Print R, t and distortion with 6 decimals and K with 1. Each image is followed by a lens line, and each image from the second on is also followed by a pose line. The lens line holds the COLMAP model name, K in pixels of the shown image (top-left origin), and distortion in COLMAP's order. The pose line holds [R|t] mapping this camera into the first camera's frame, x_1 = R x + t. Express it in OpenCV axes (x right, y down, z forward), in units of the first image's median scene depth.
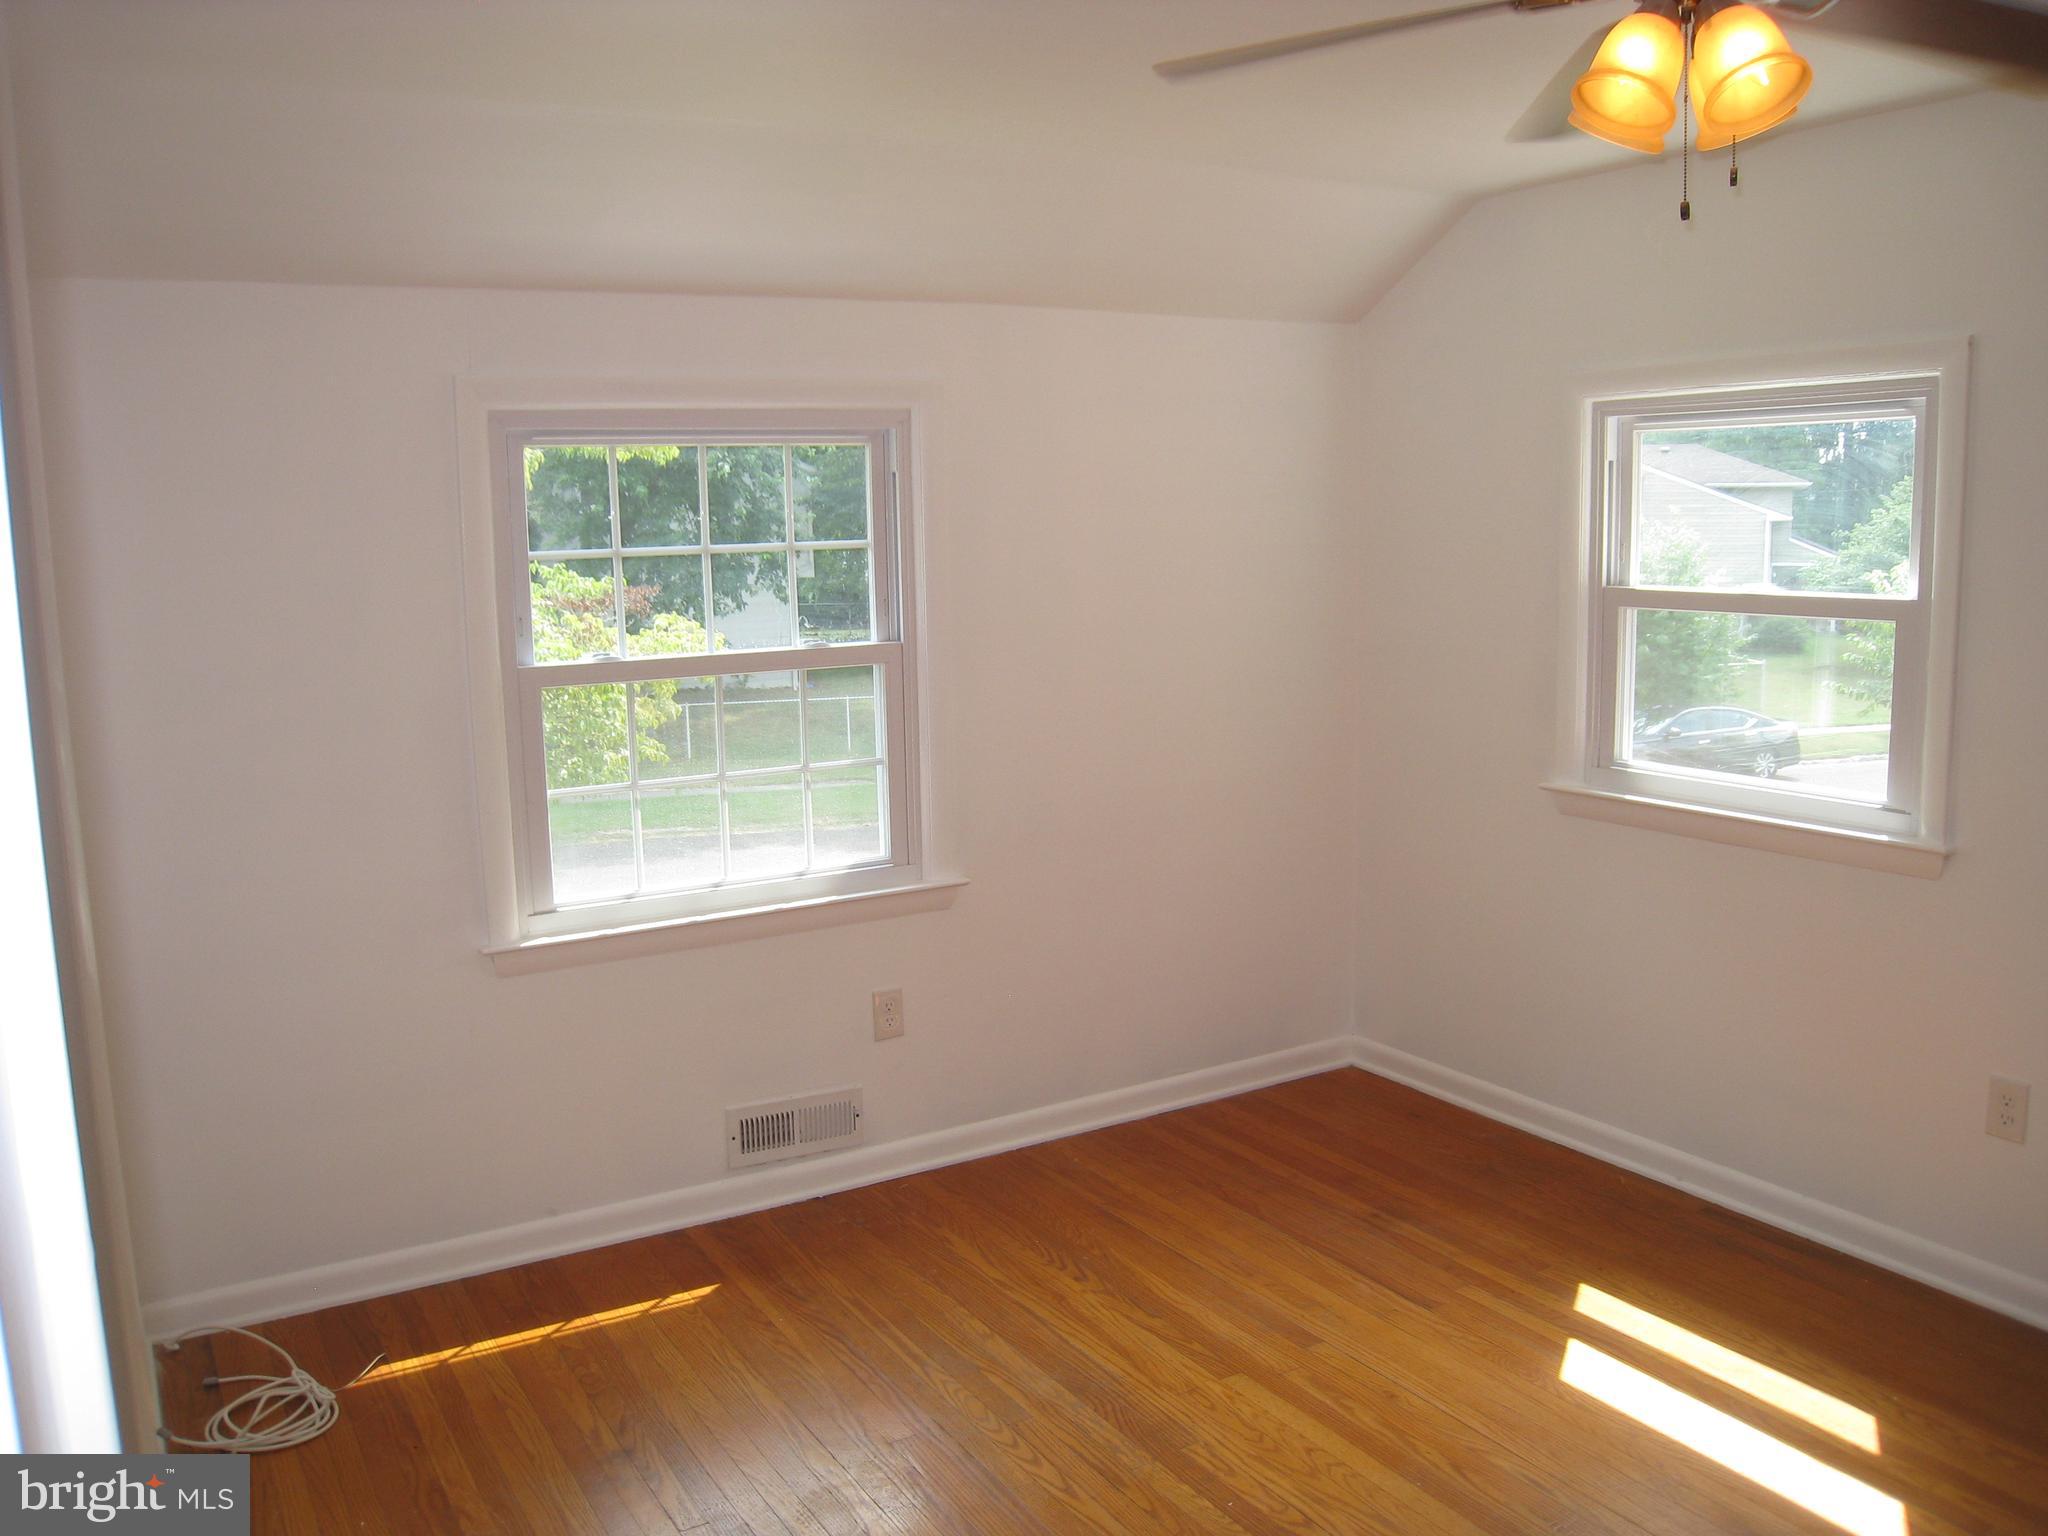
lens RADIAL K [[1676.0, 0, 1026.0], [0, 1676.0, 786.9], [0, 0, 1]] dist [-0.164788, 0.106974]
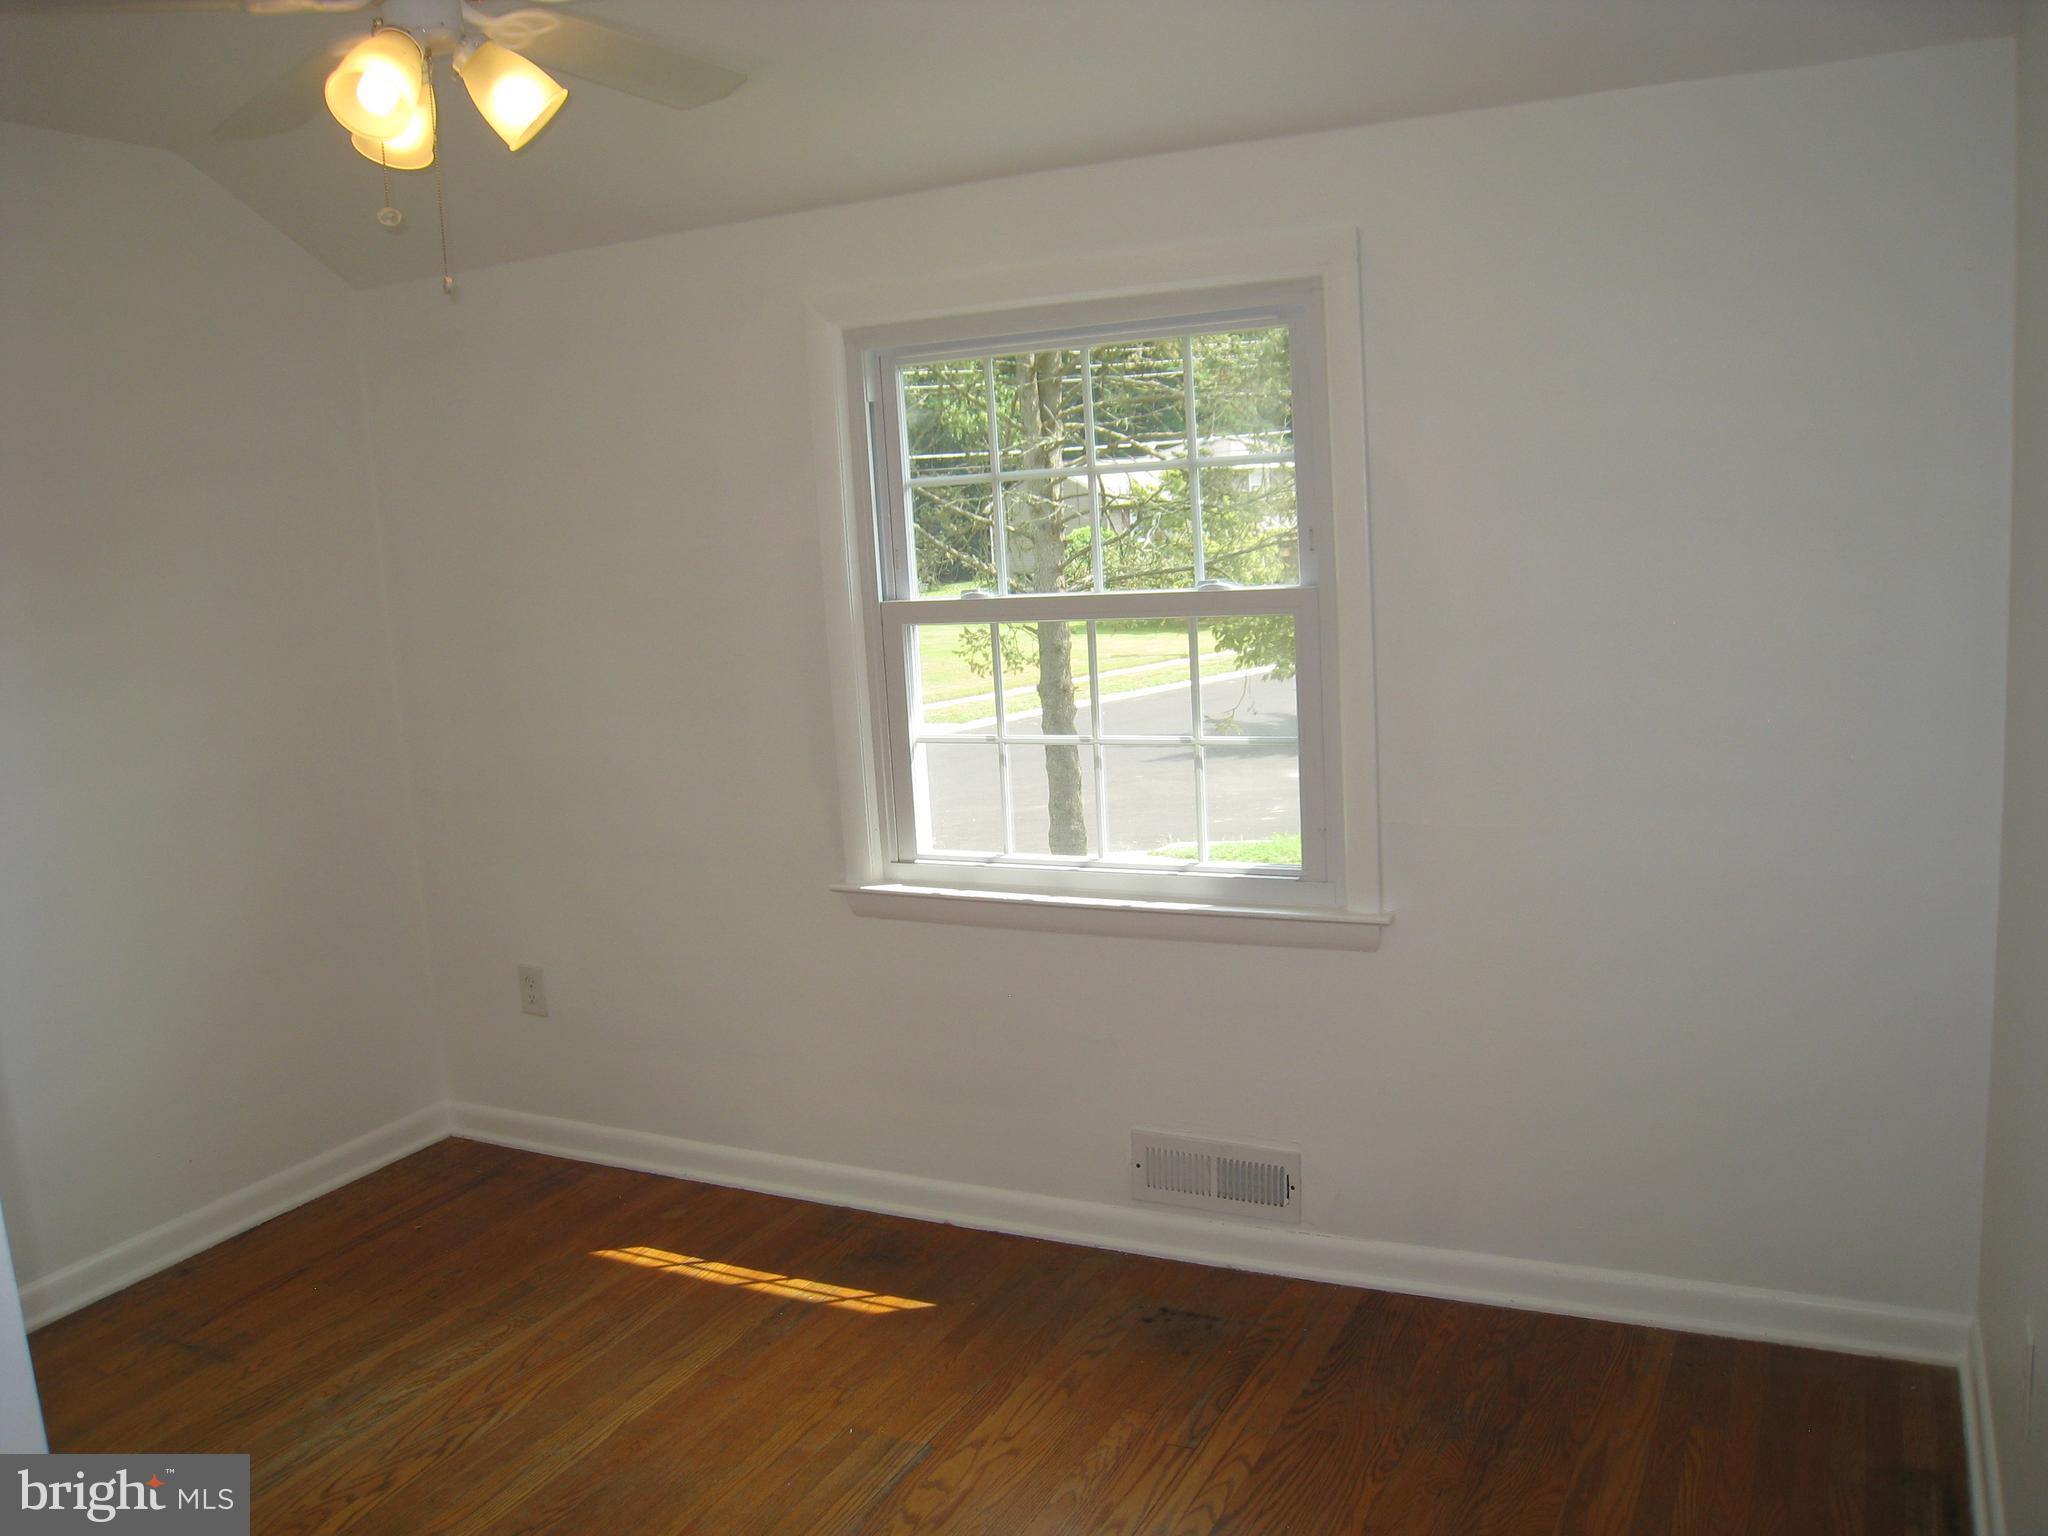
lens RADIAL K [[1676.0, 0, 1026.0], [0, 1676.0, 786.9], [0, 0, 1]] dist [-0.164788, 0.106974]
pose [[0.543118, 0.116009, -0.831604, 0.516334], [-0.096945, 0.992450, 0.075133, -0.043220], [0.834041, 0.039814, 0.550264, 0.505425]]
